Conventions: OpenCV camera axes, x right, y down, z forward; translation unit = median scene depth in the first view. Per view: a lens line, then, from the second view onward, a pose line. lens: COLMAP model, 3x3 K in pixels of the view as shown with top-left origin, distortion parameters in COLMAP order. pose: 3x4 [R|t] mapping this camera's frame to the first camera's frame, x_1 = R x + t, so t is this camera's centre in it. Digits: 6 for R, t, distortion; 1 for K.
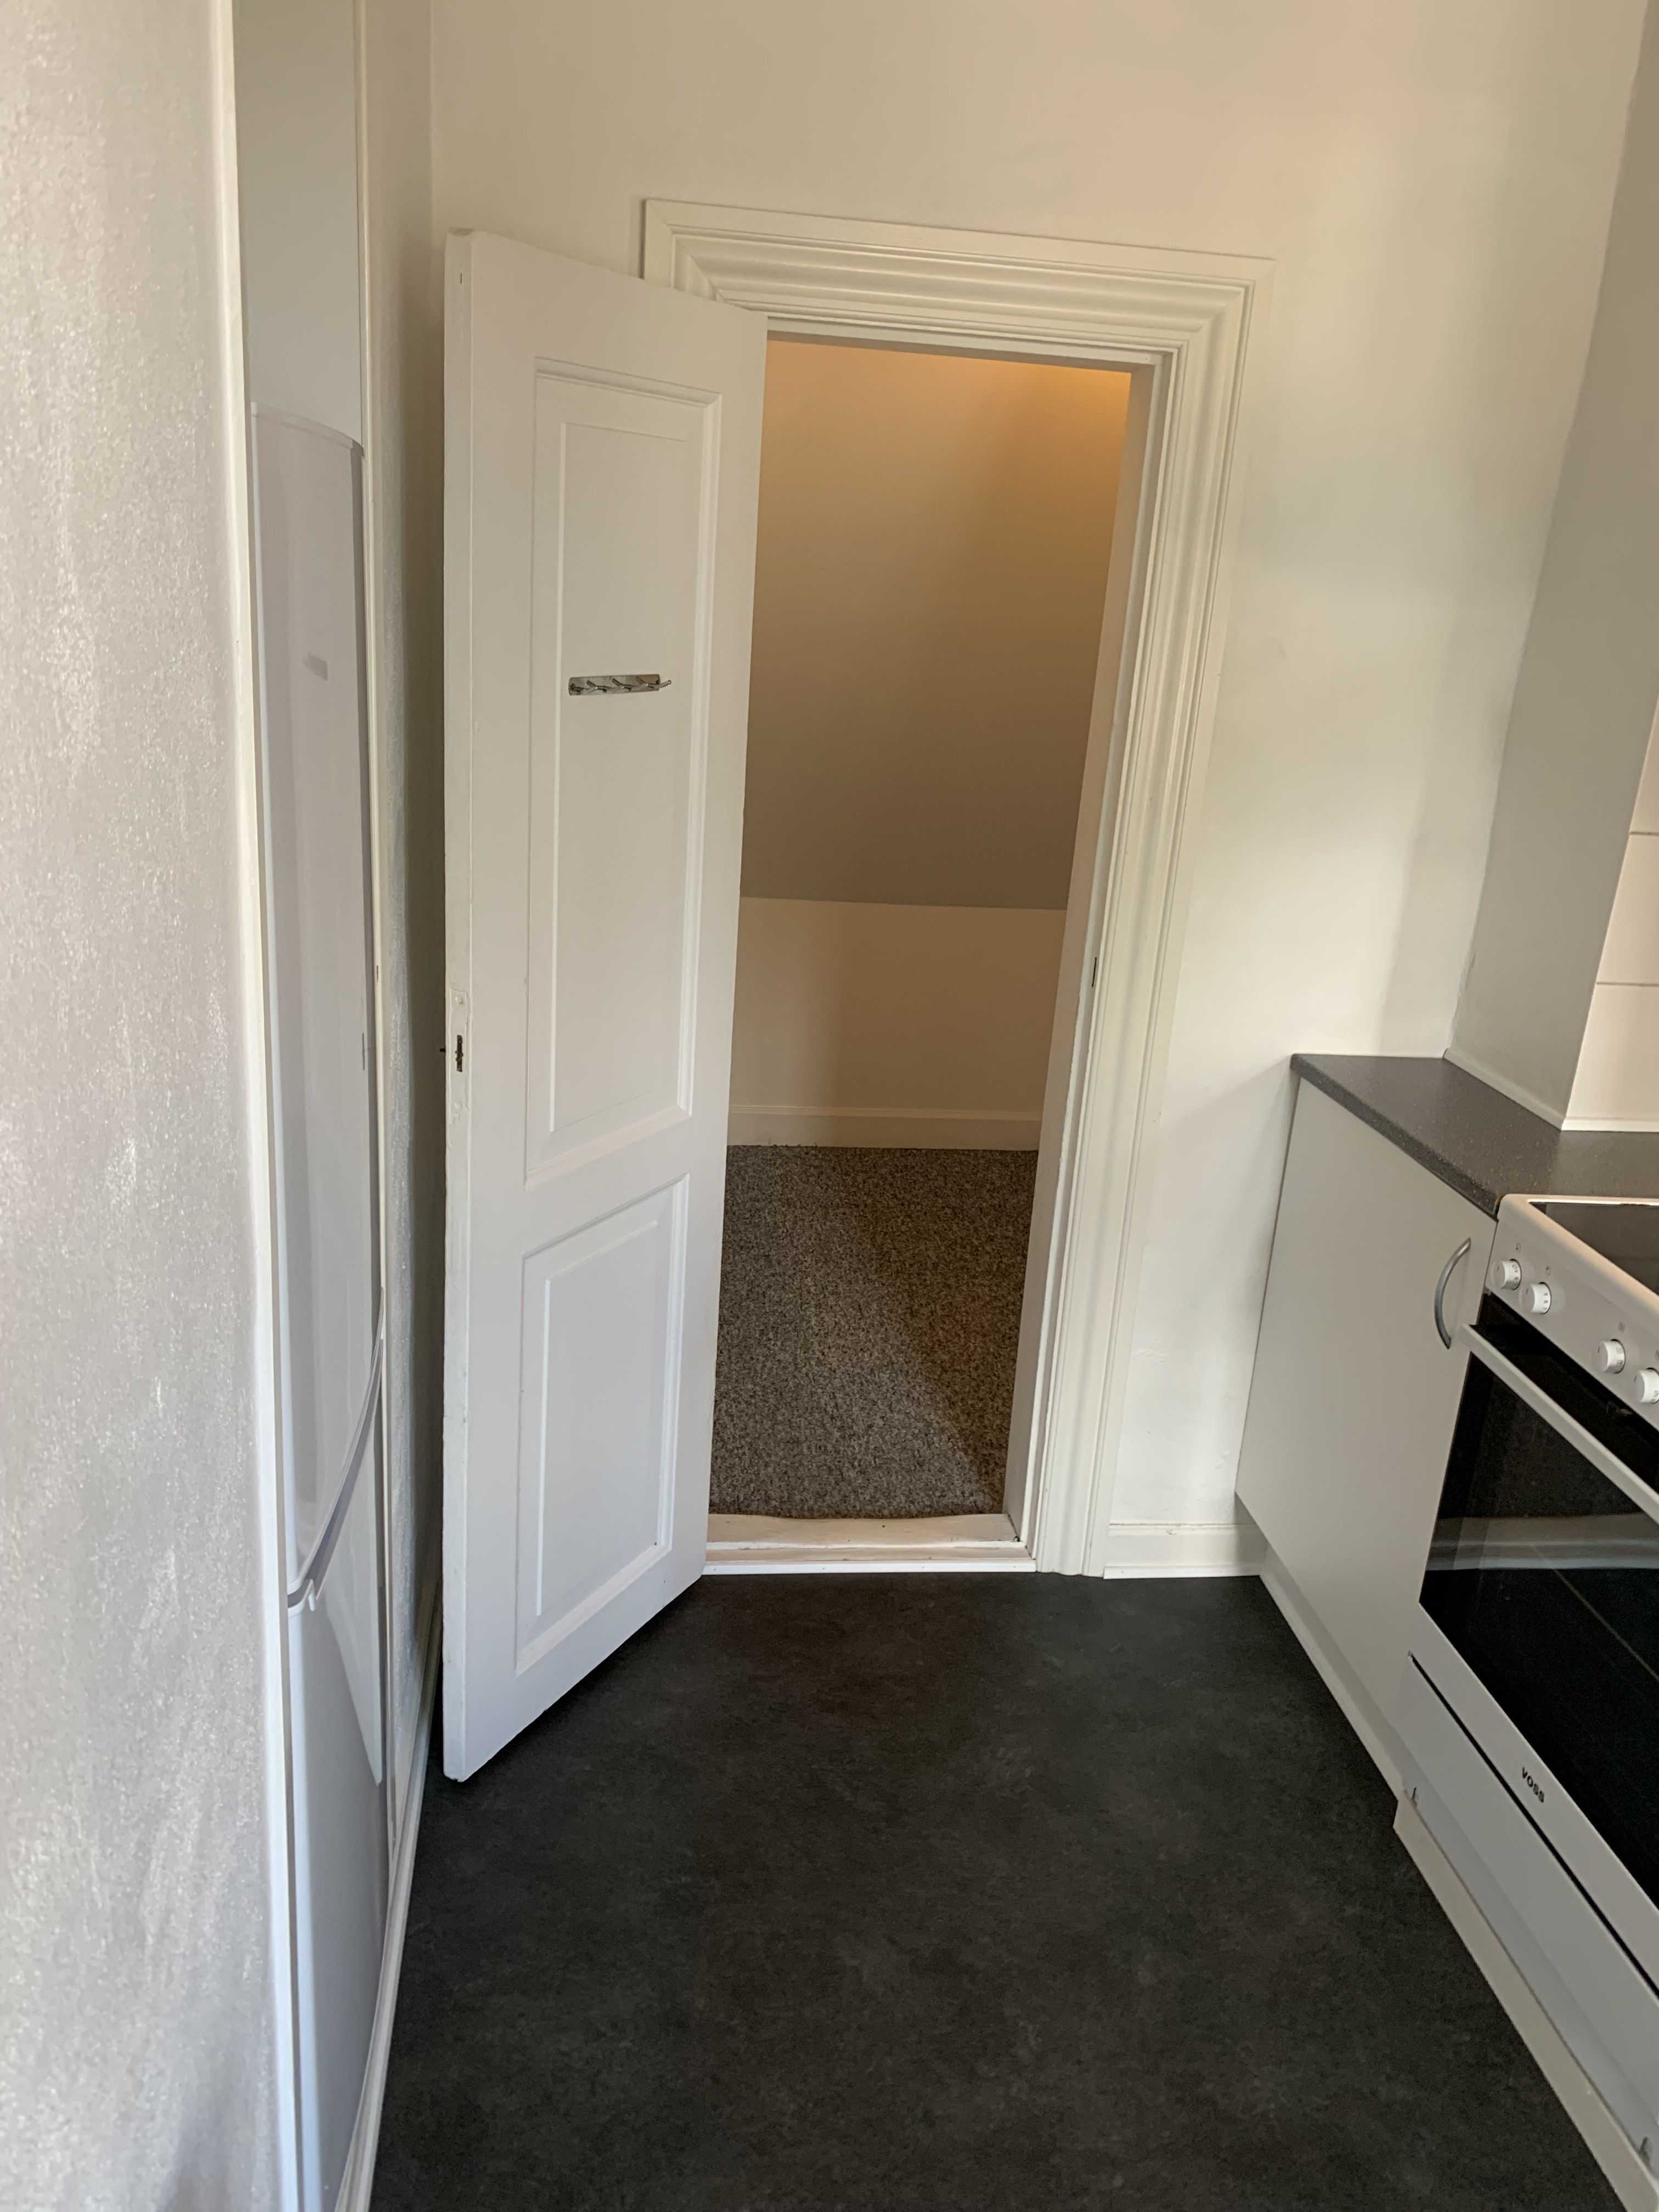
lens RADIAL K [[1689.8, 0, 828.2], [0, 1689.8, 1108.0], [0, 0, 1]] dist [0.041212, -0.035677]
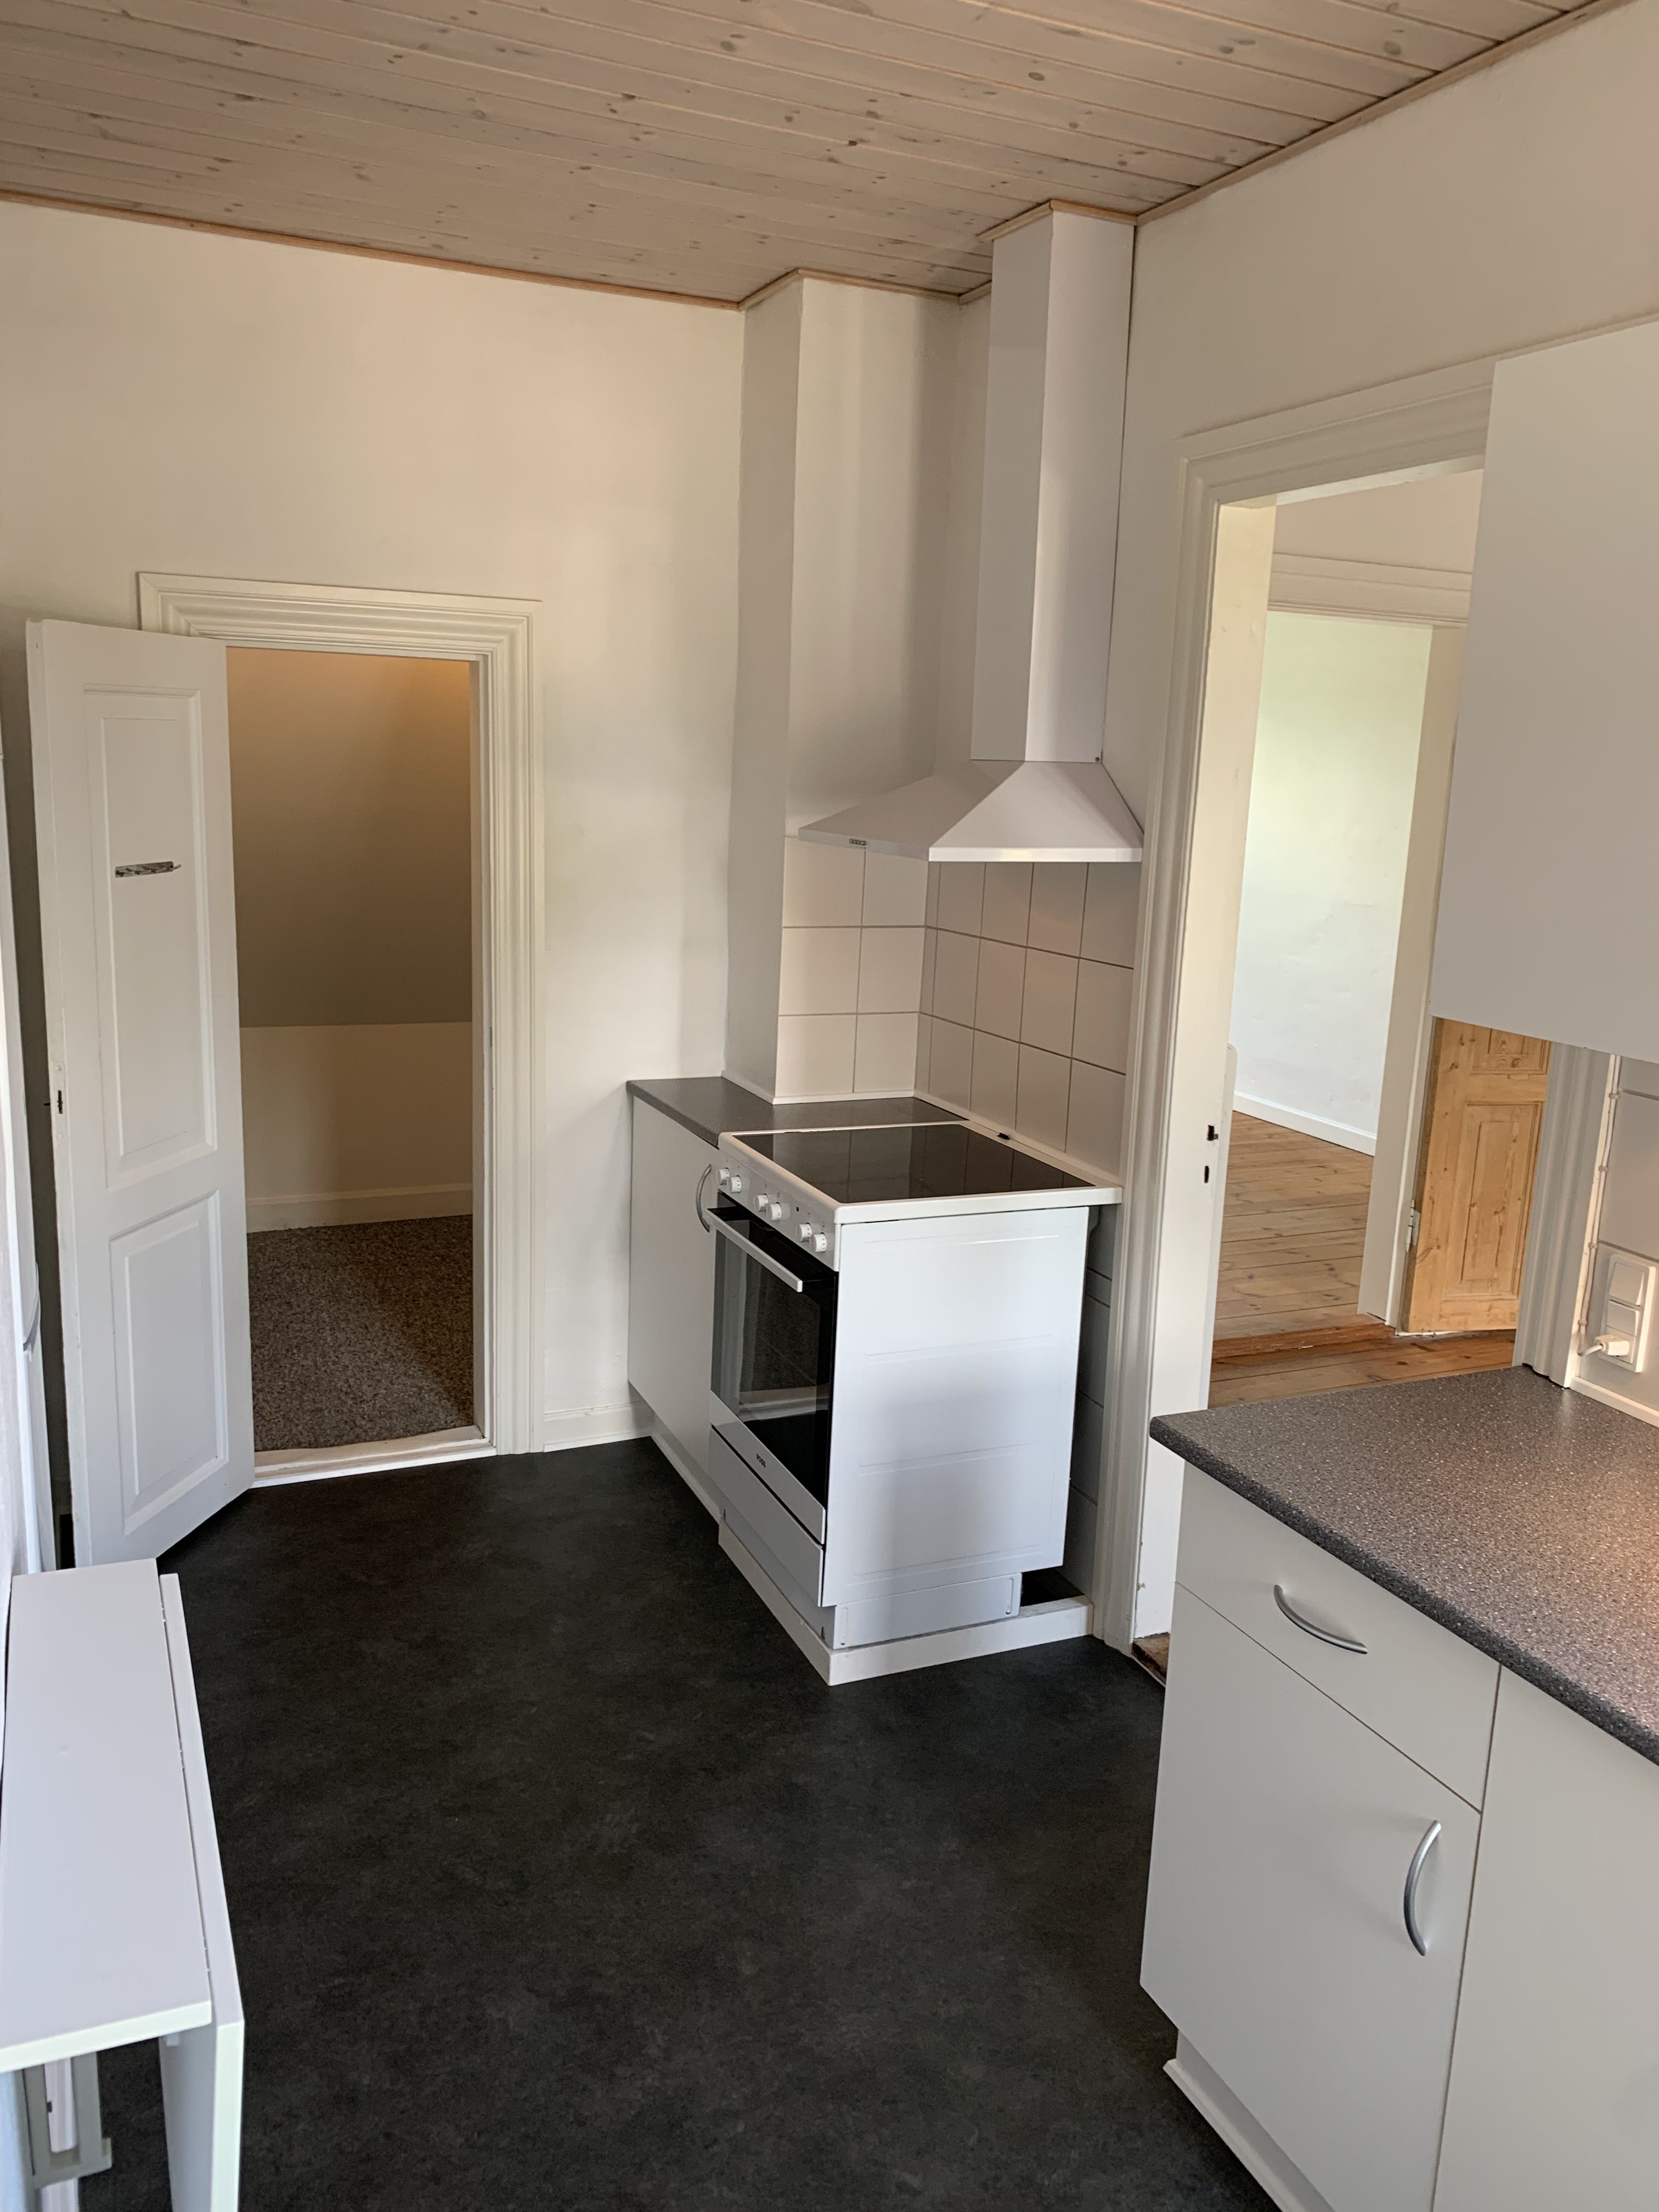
lens RADIAL K [[1689.8, 0, 834.5], [0, 1689.8, 1107.1], [0, 0, 1]] dist [0.041212, -0.035677]
pose [[0.956824, -0.088178, 0.276972, 0.025514], [0.111023, 0.991497, -0.067881, 0.118093], [-0.268631, 0.095700, 0.958477, -0.530469]]
